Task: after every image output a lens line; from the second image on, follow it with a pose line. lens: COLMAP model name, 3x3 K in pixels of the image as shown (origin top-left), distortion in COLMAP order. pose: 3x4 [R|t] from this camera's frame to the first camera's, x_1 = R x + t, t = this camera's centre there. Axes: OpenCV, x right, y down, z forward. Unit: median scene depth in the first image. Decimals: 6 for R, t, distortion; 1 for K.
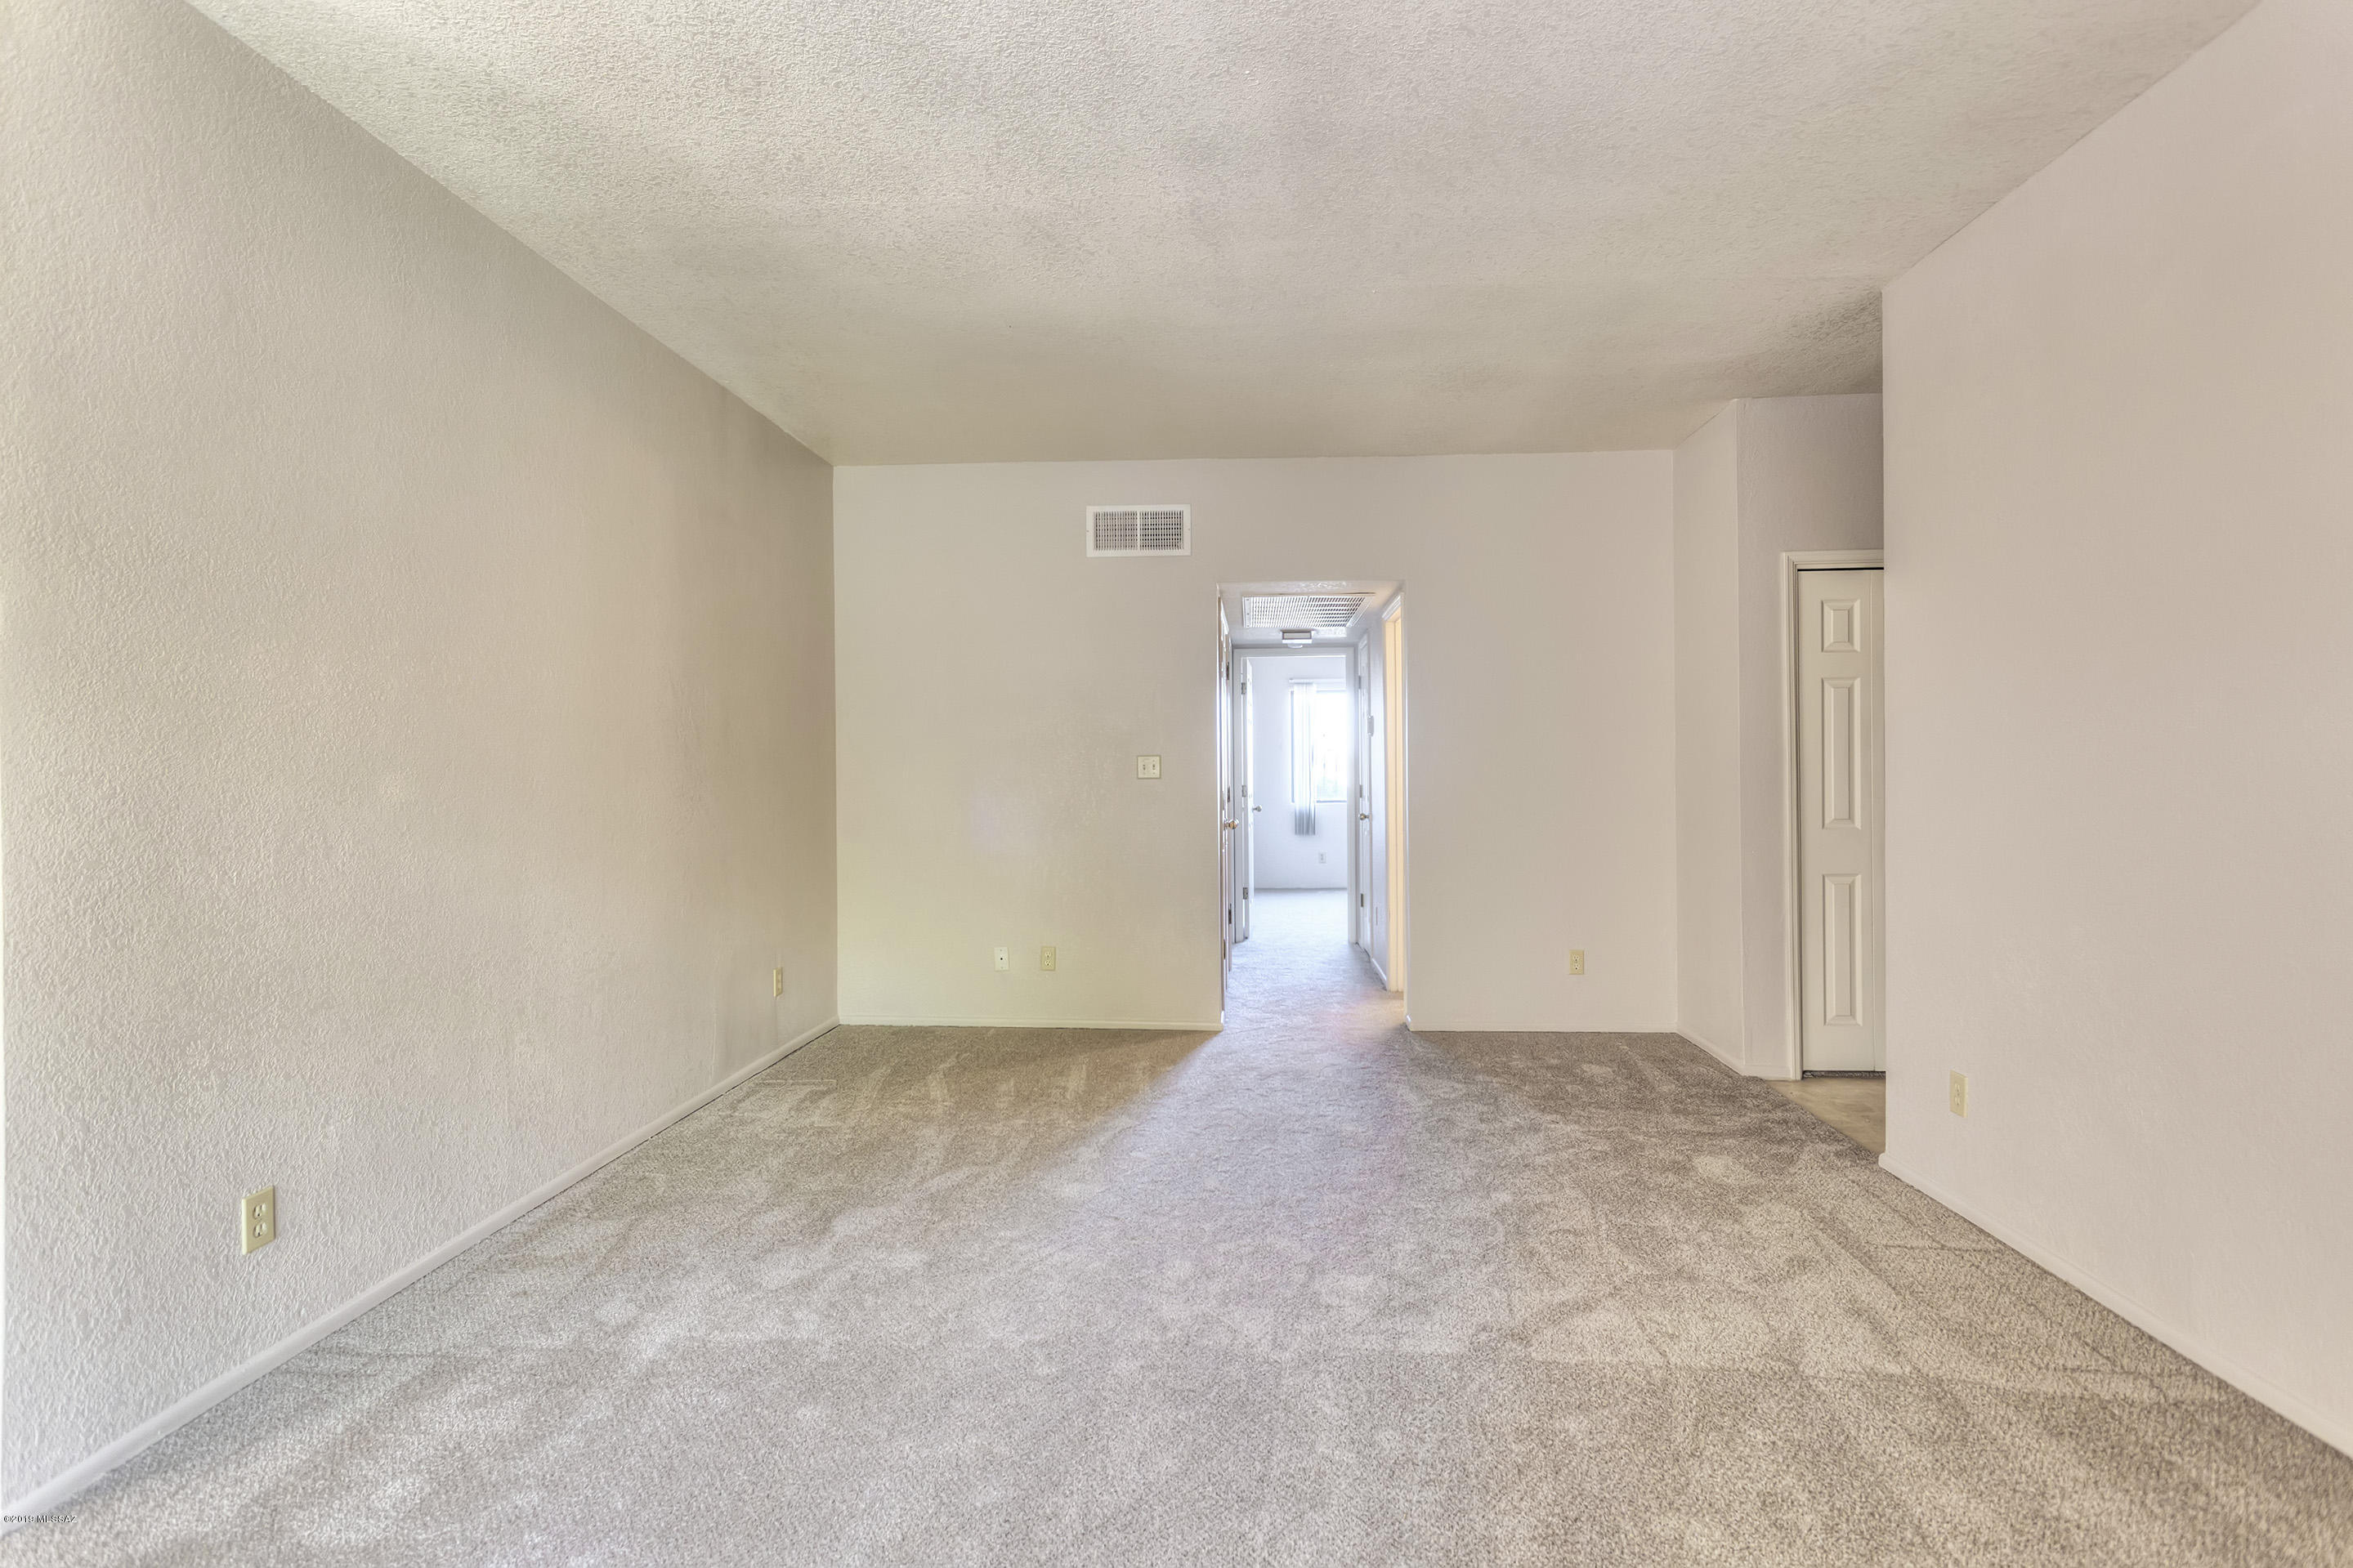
lens RADIAL K [[1112.4, 0, 1176.3], [0, 1112.4, 769.3], [0, 0, 1]] dist [0.001374, 0.001104]
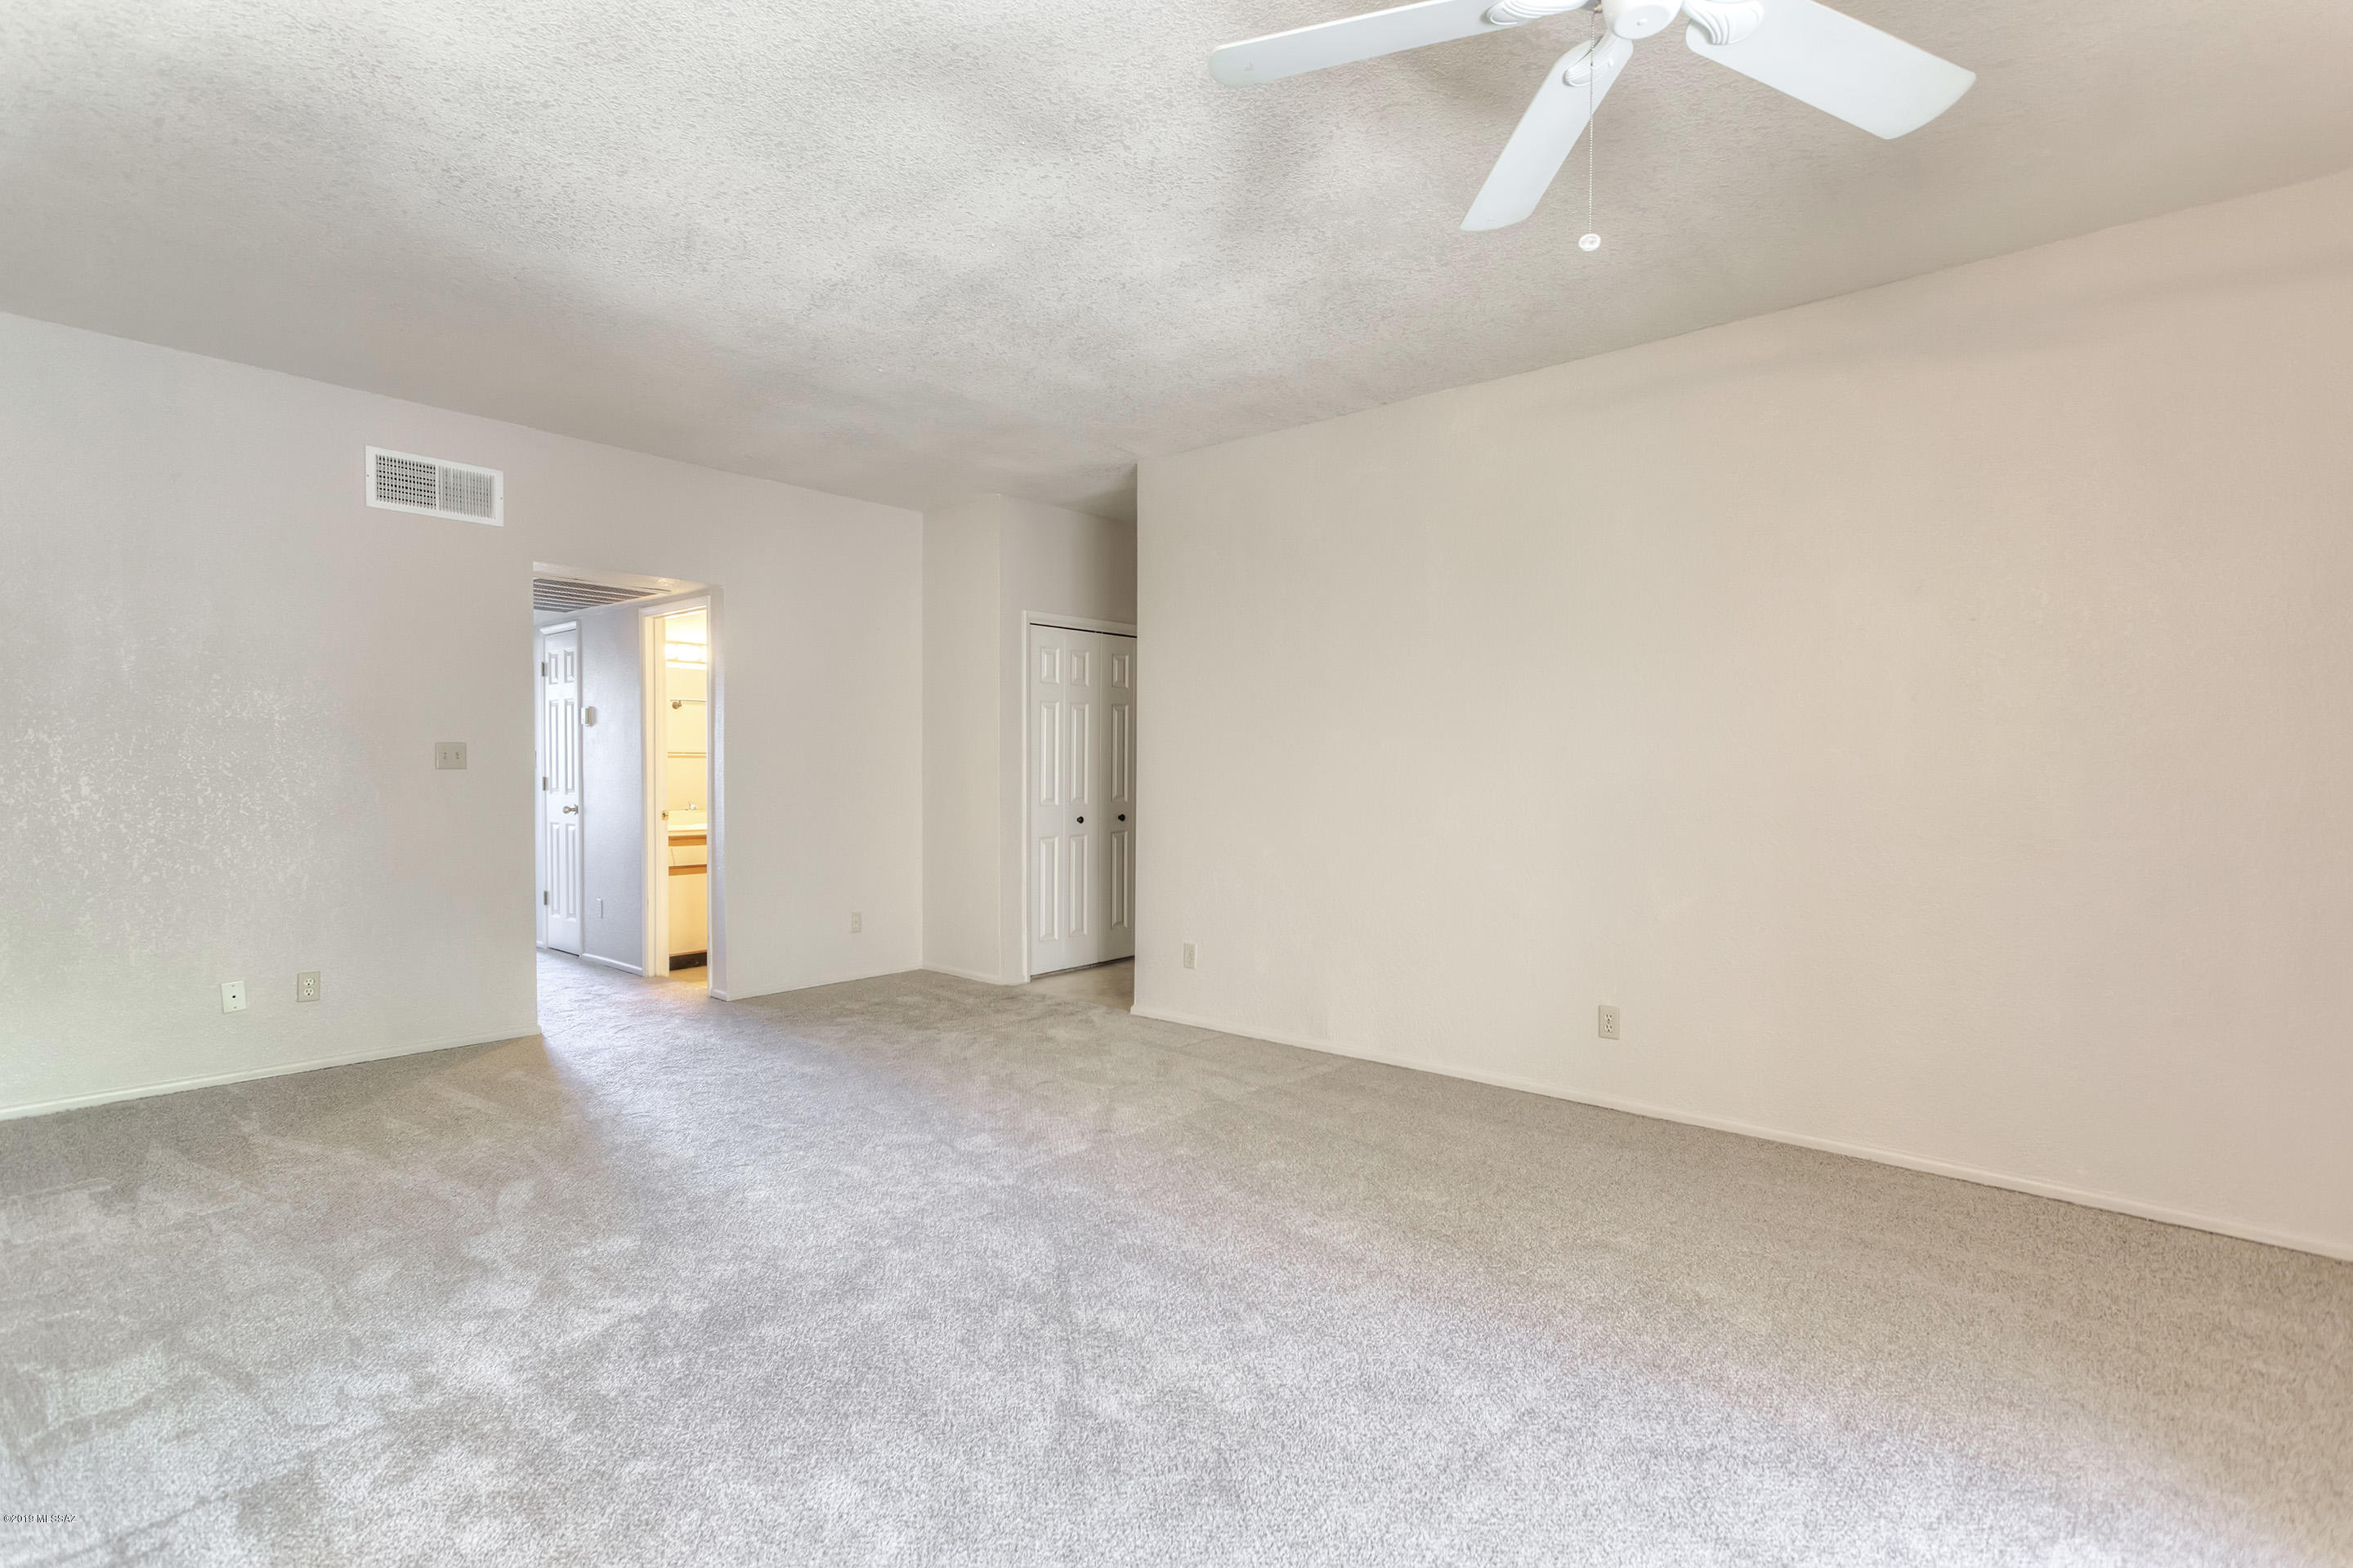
lens RADIAL K [[1112.4, 0, 1162.1], [0, 1112.4, 789.2], [0, 0, 1]] dist [0.001374, 0.001104]
pose [[0.604967, -0.007850, 0.796212, -0.628720], [-0.010068, 0.999796, 0.017507, 0.005293], [-0.796187, -0.018608, 0.604764, 0.005918]]
